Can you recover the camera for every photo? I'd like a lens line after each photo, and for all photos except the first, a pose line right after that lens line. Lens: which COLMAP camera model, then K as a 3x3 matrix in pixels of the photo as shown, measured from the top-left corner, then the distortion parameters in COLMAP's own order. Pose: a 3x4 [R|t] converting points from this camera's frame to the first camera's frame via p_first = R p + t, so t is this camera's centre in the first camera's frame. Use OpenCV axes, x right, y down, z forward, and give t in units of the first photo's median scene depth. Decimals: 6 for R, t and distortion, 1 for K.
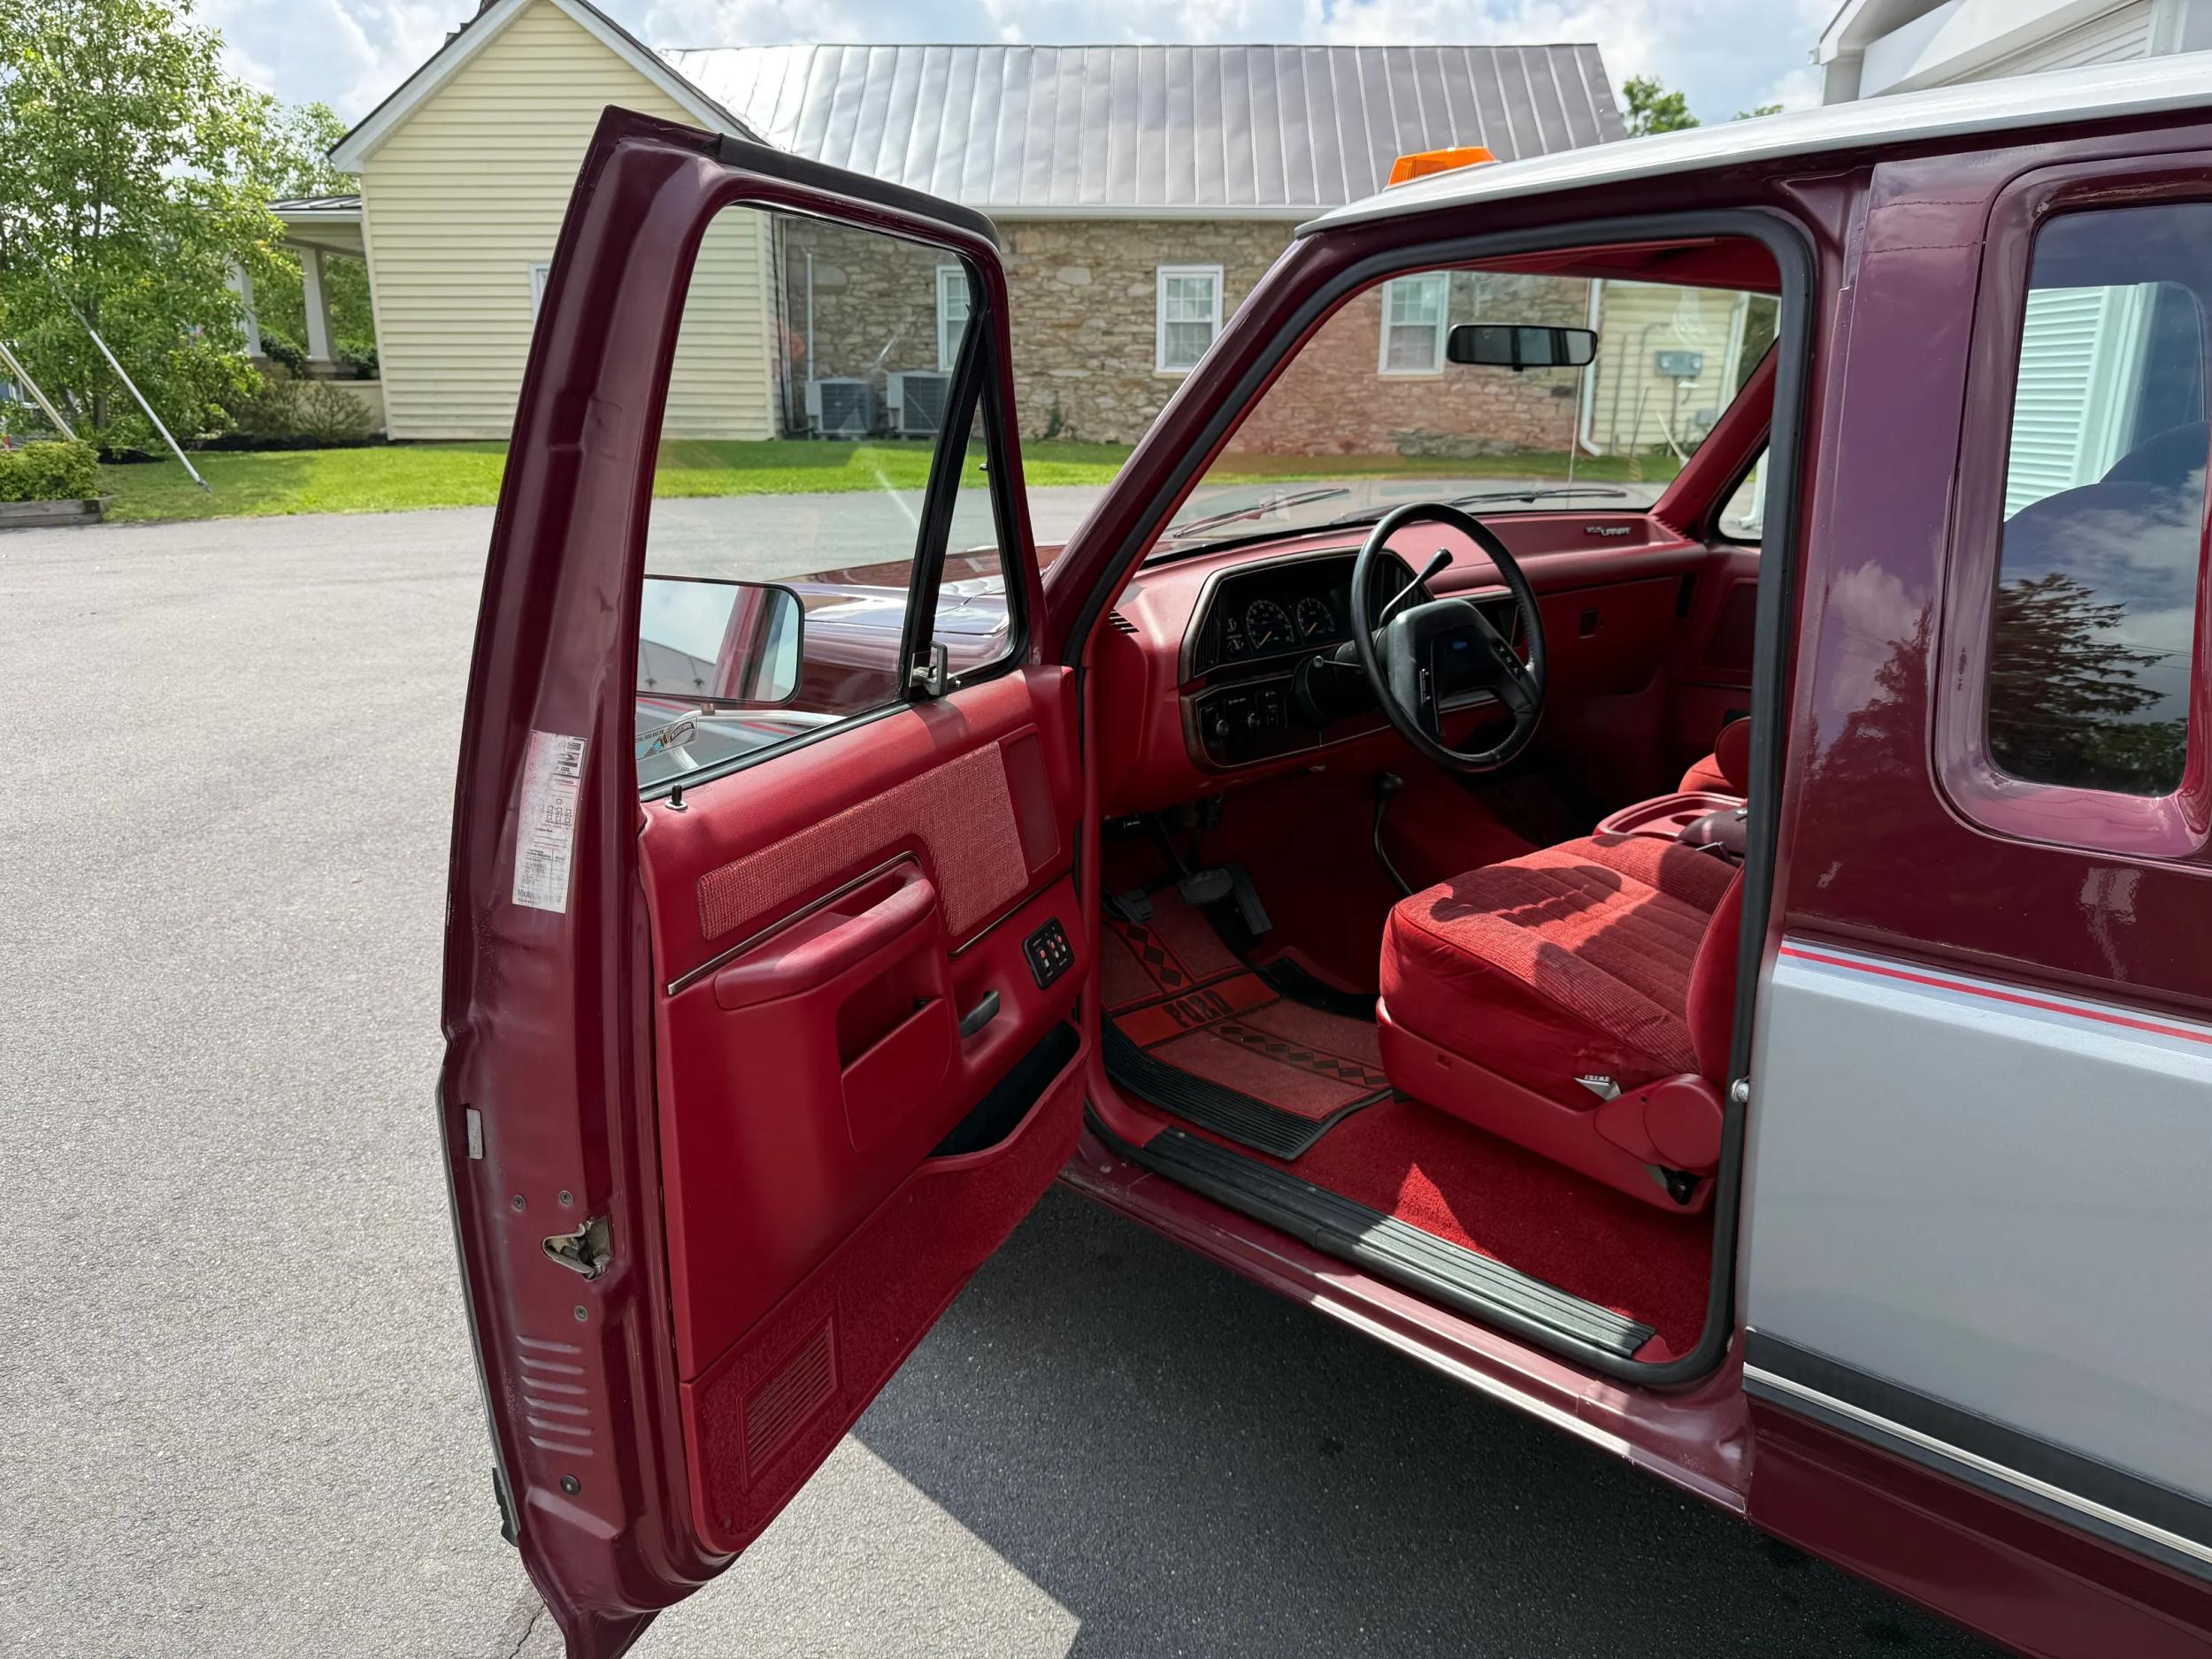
lens RADIAL K [[1600.3, 0, 1052.3], [0, 1600.3, 835.4], [0, 0, 1]] dist [0.001270, -0.005694]
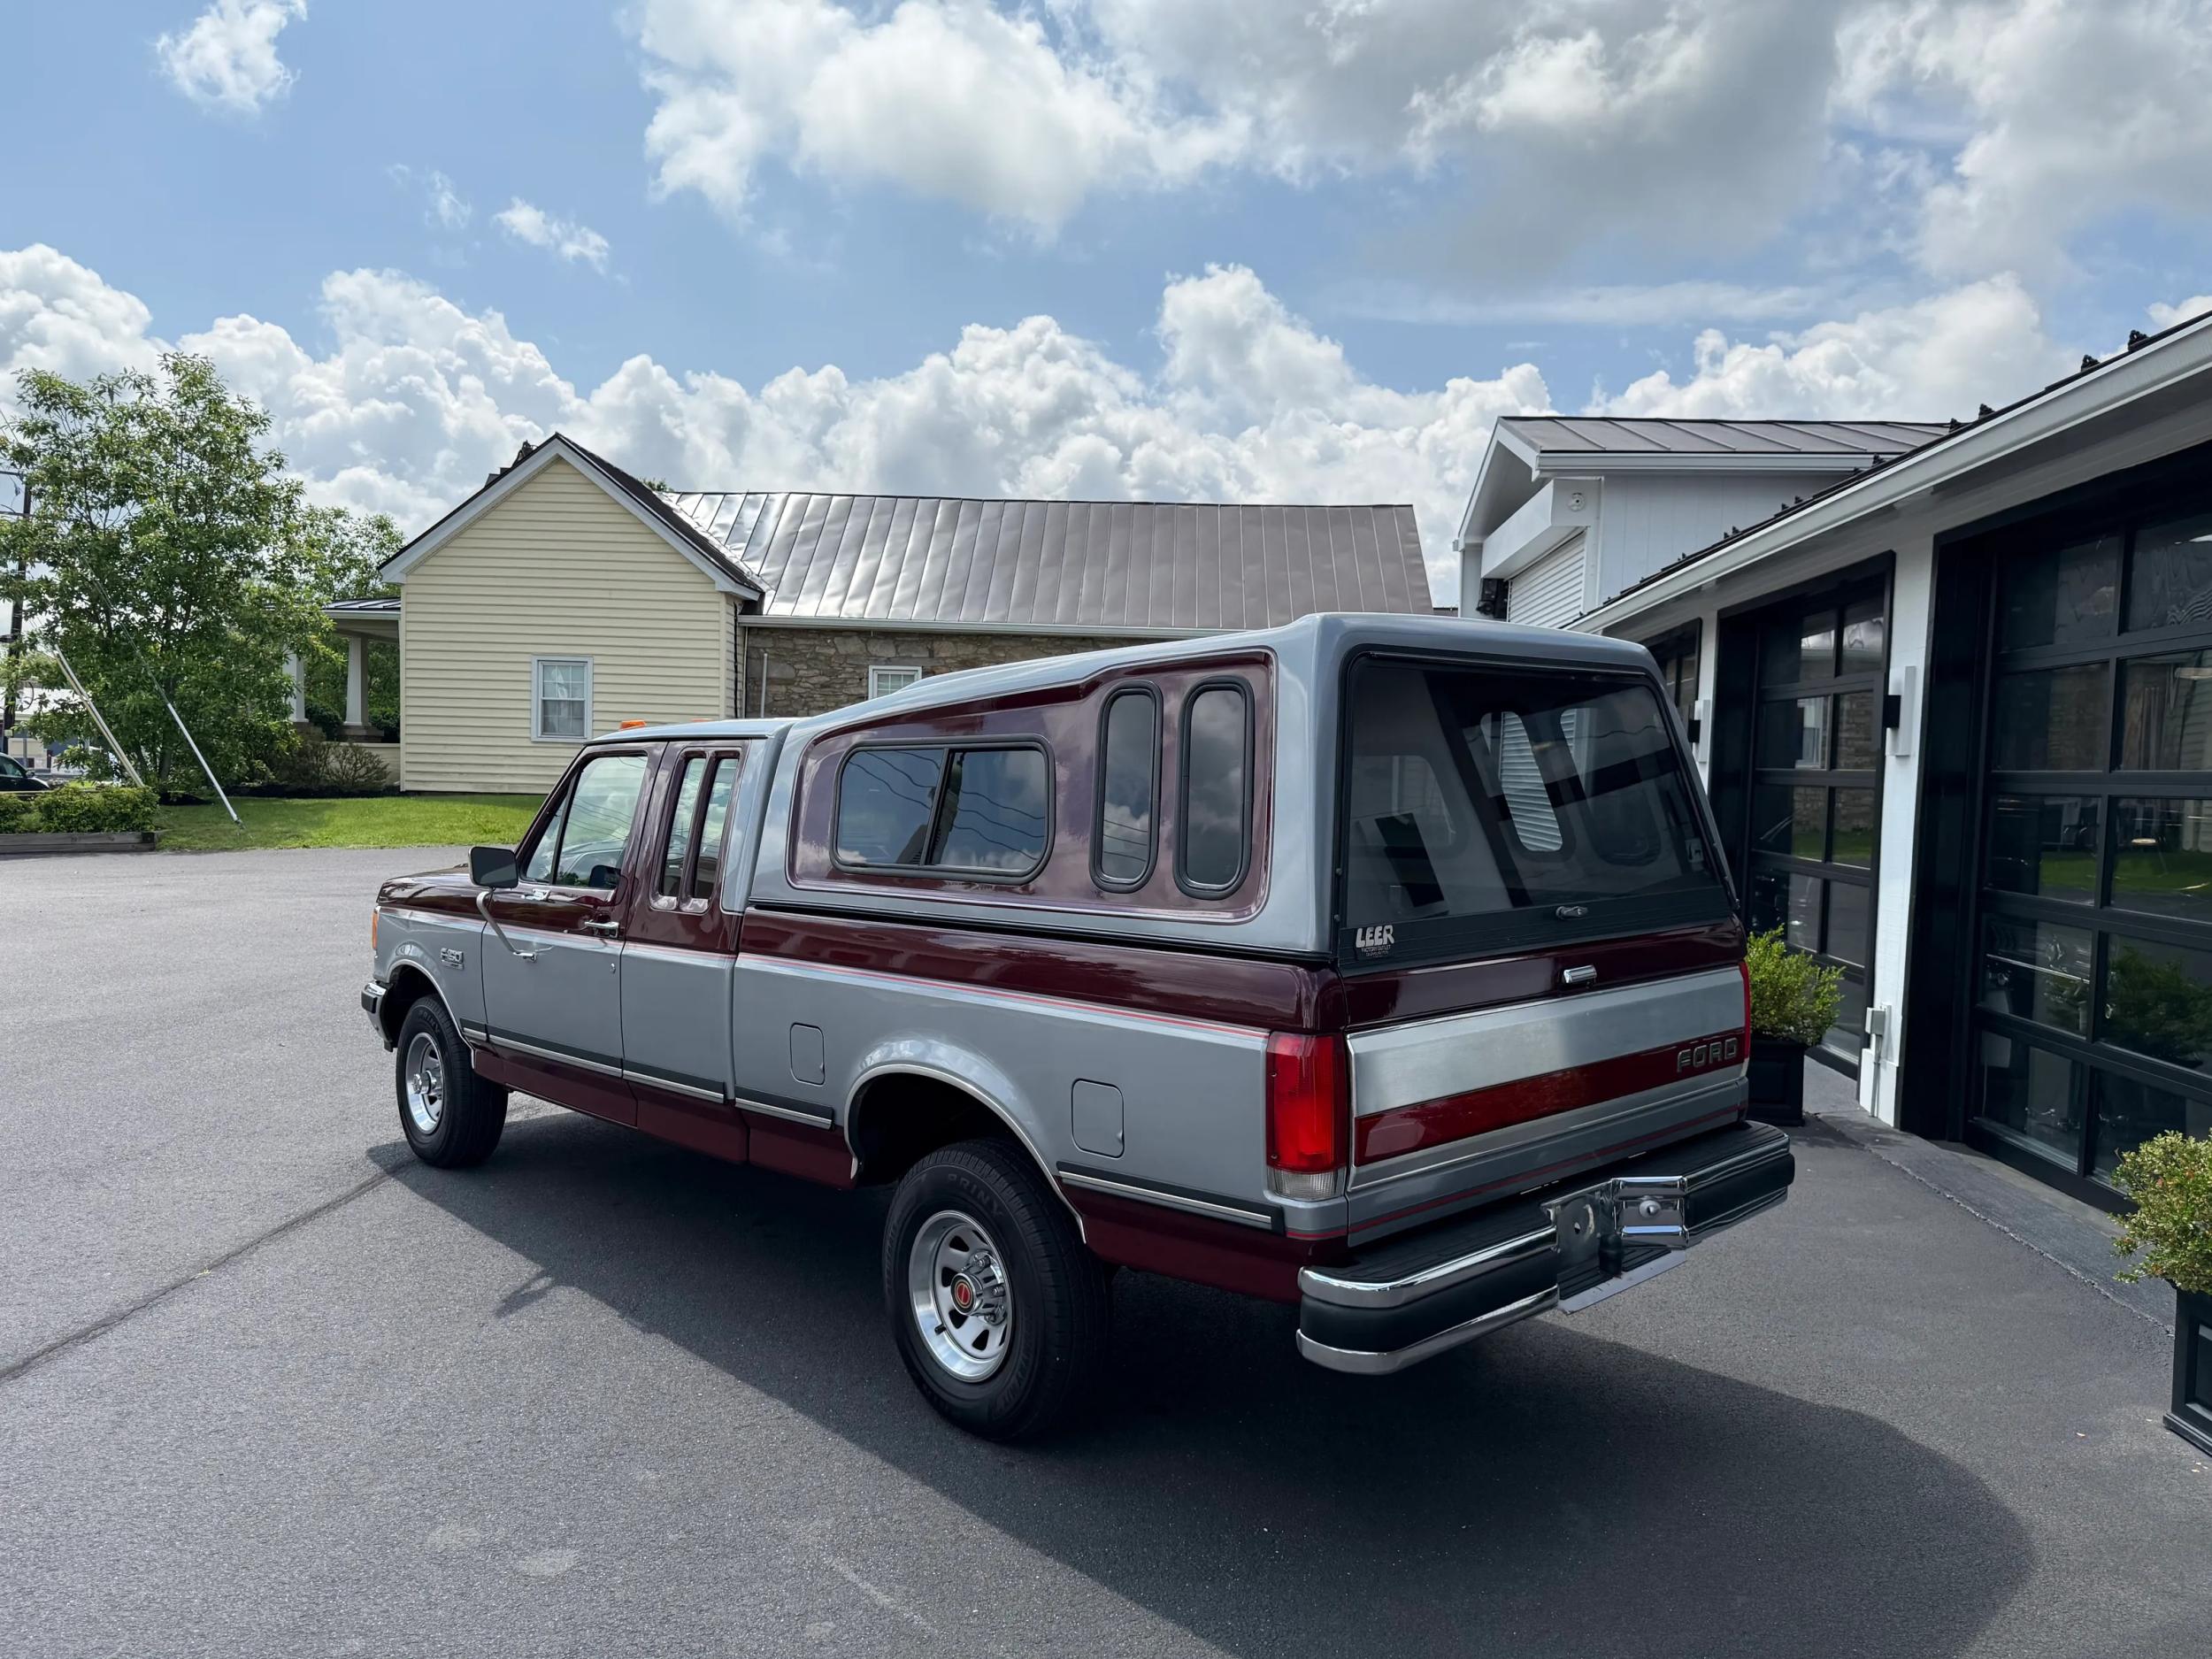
lens RADIAL K [[1571.0, 0, 1088.4], [0, 1571.0, 824.7], [0, 0, 1]] dist [0.073321, -0.108334]
pose [[0.999679, 0.024240, 0.007390, 0.112121], [-0.021959, 0.974153, -0.224821, 0.042729], [-0.012649, 0.224587, 0.974372, -0.199285]]
